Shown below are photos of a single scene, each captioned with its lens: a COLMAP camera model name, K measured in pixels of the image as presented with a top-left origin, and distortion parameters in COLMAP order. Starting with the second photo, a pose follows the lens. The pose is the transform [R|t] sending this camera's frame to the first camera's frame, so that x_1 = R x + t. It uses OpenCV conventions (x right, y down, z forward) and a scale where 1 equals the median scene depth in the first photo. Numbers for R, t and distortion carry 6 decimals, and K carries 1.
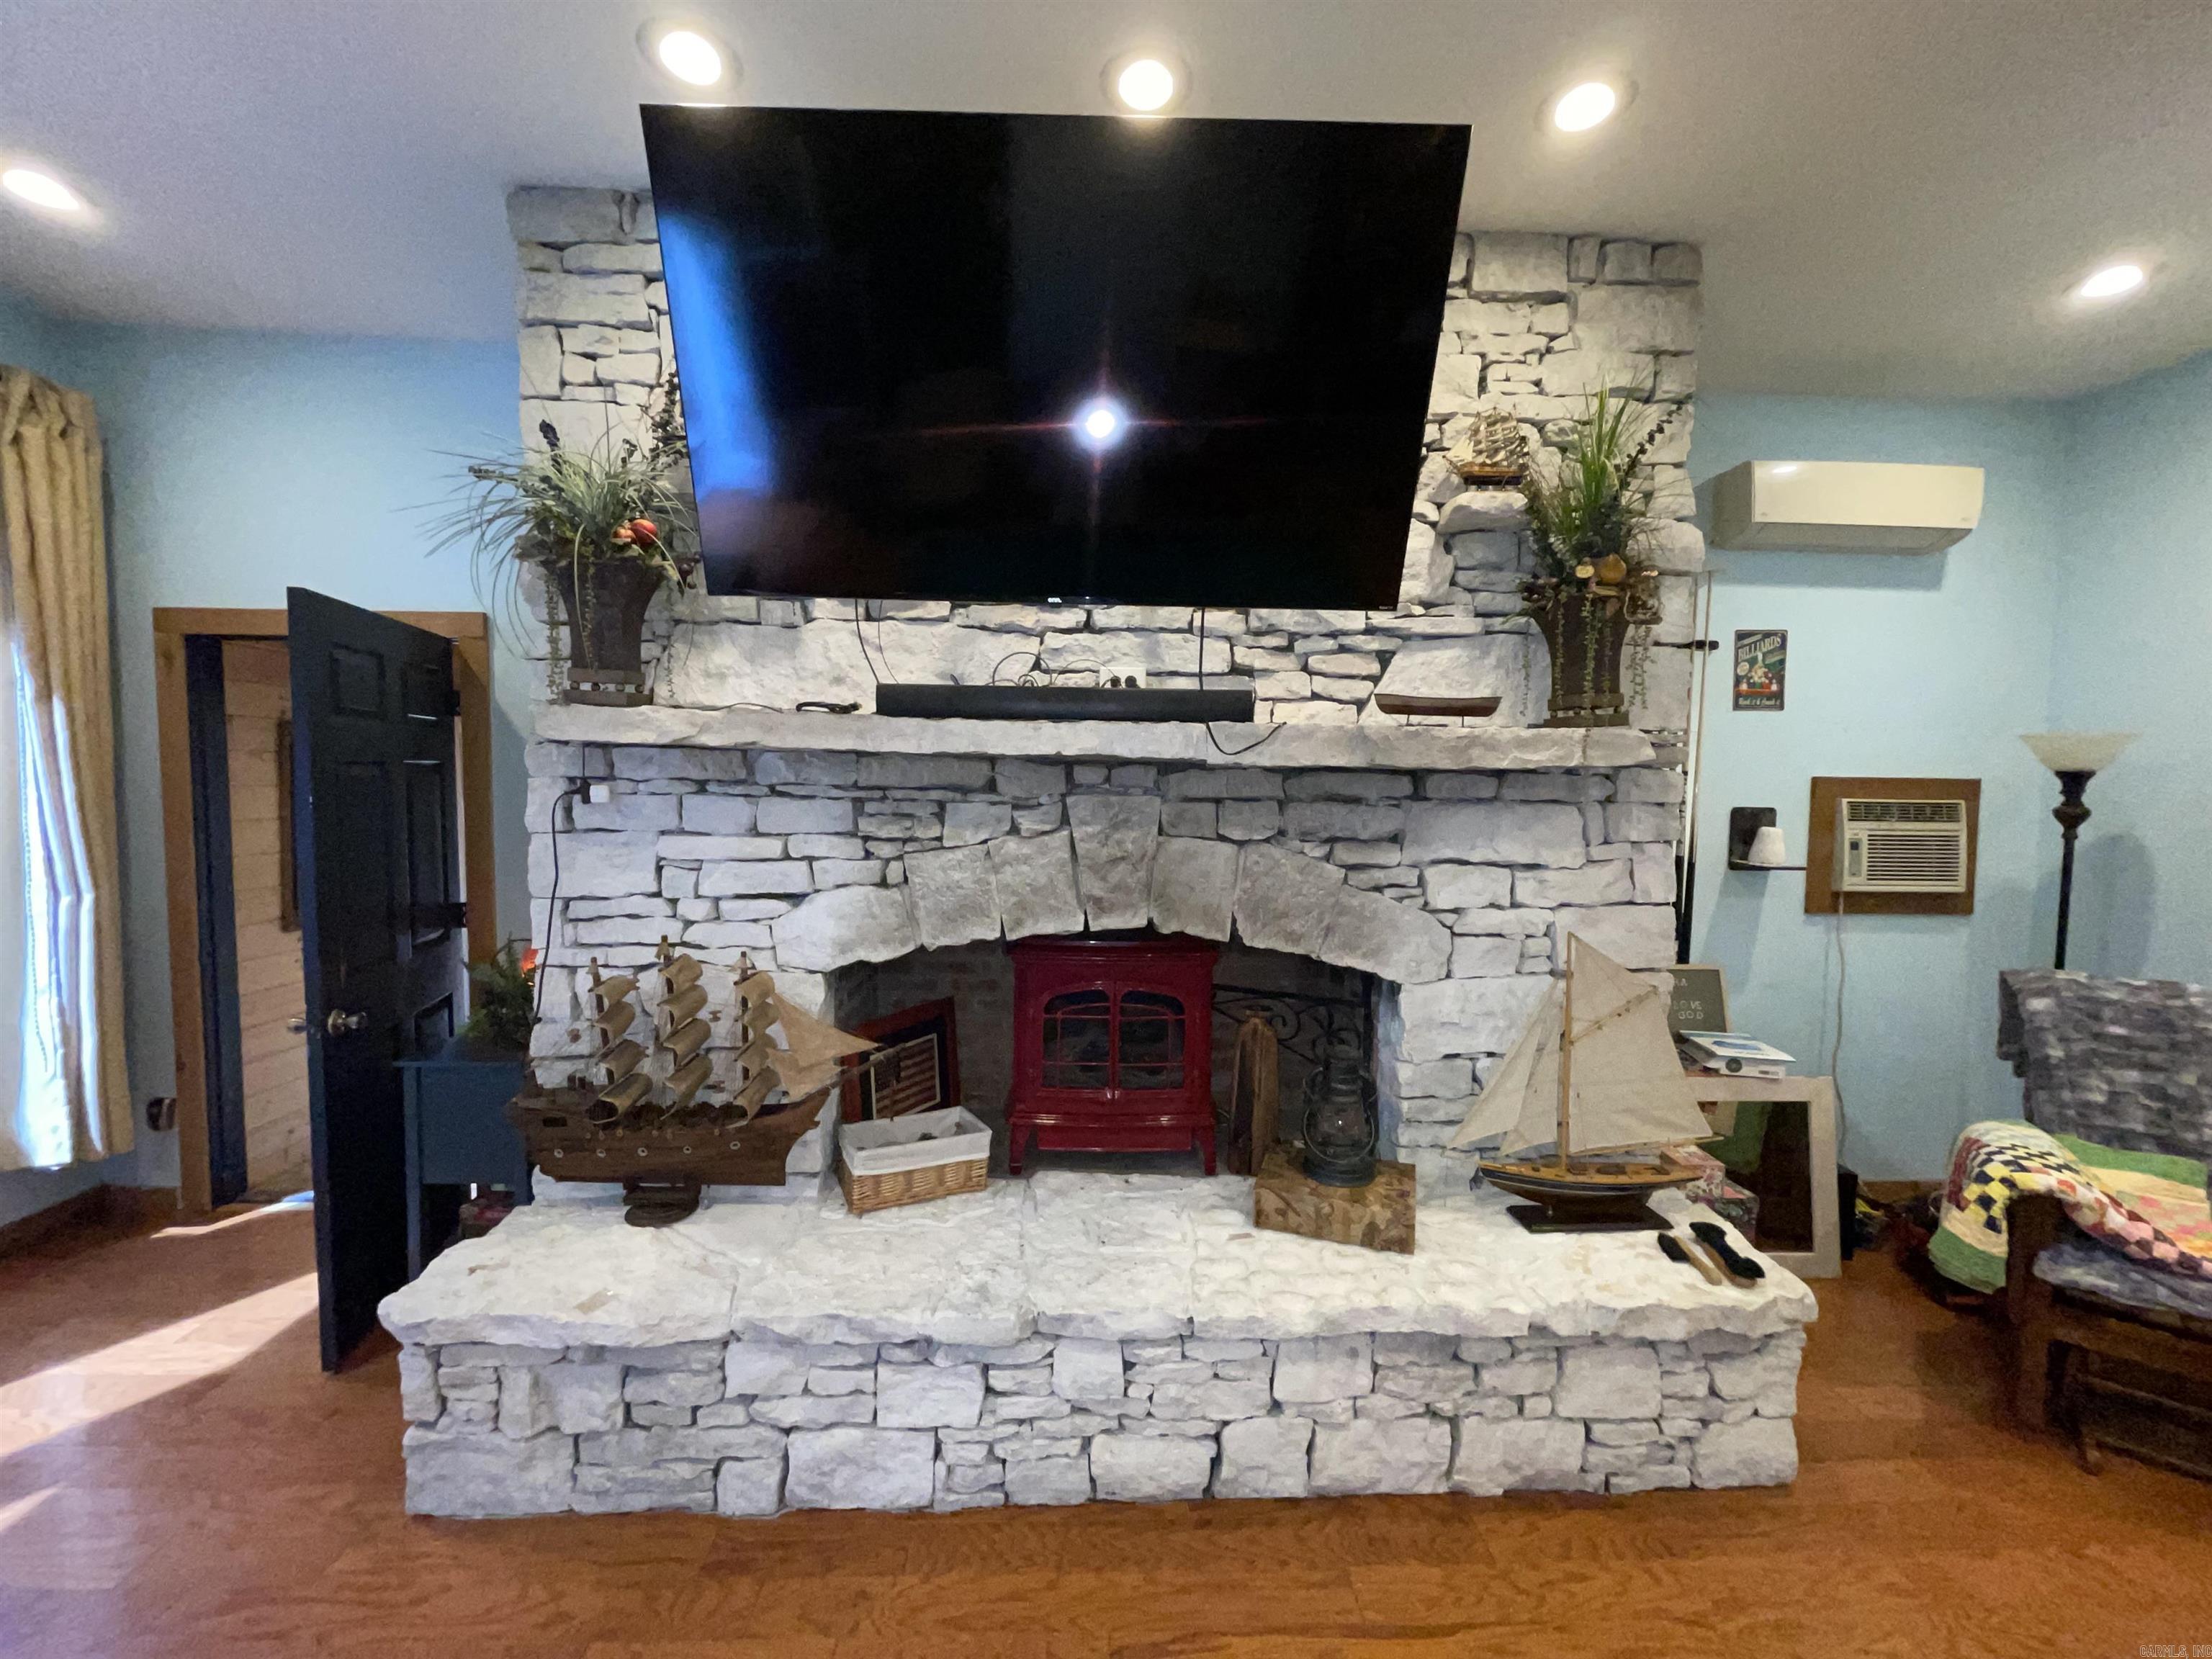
lens RADIAL K [[895.9, 0, 1106.8], [0, 895.9, 828.9], [0, 0, 1]] dist [0.000792, -0.000191]
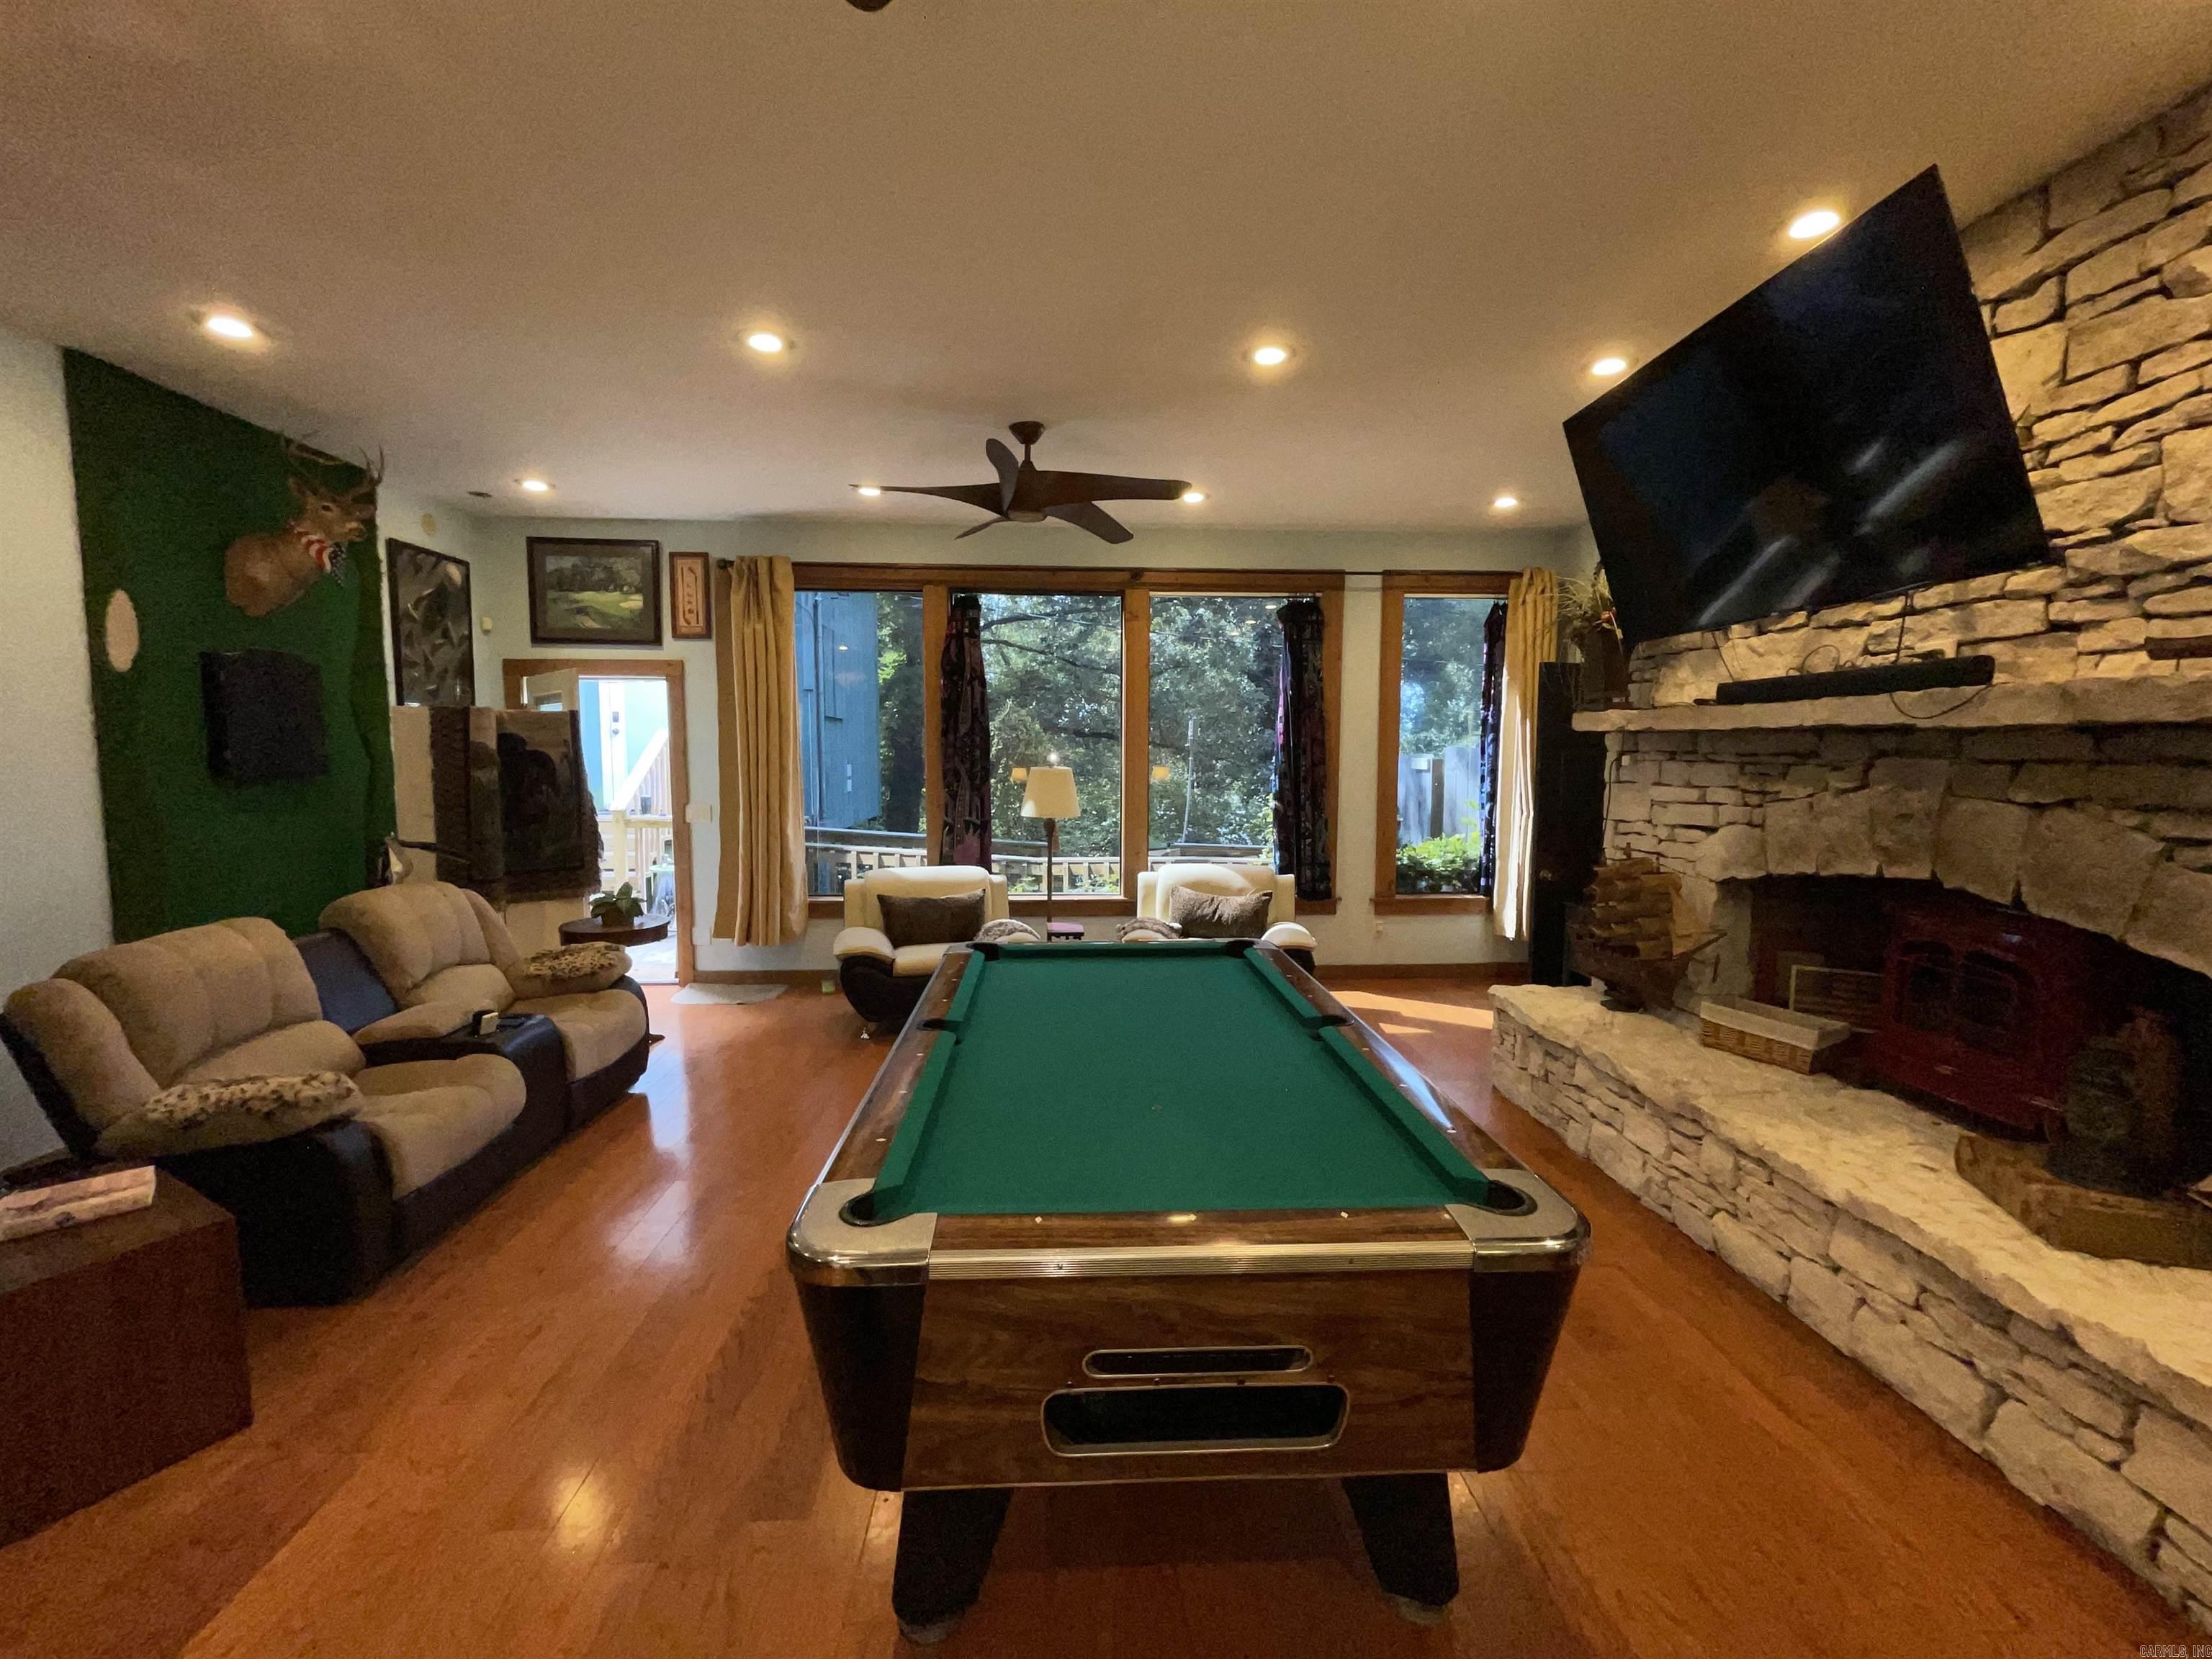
lens RADIAL K [[895.9, 0, 1105.2], [0, 895.9, 826.5], [0, 0, 1]] dist [0.000792, -0.000191]
pose [[0.011127, 0.065309, -0.997803, 1.126829], [-0.057122, 0.996277, 0.064572, 0.032380], [0.998305, 0.056278, 0.014816, -0.019765]]
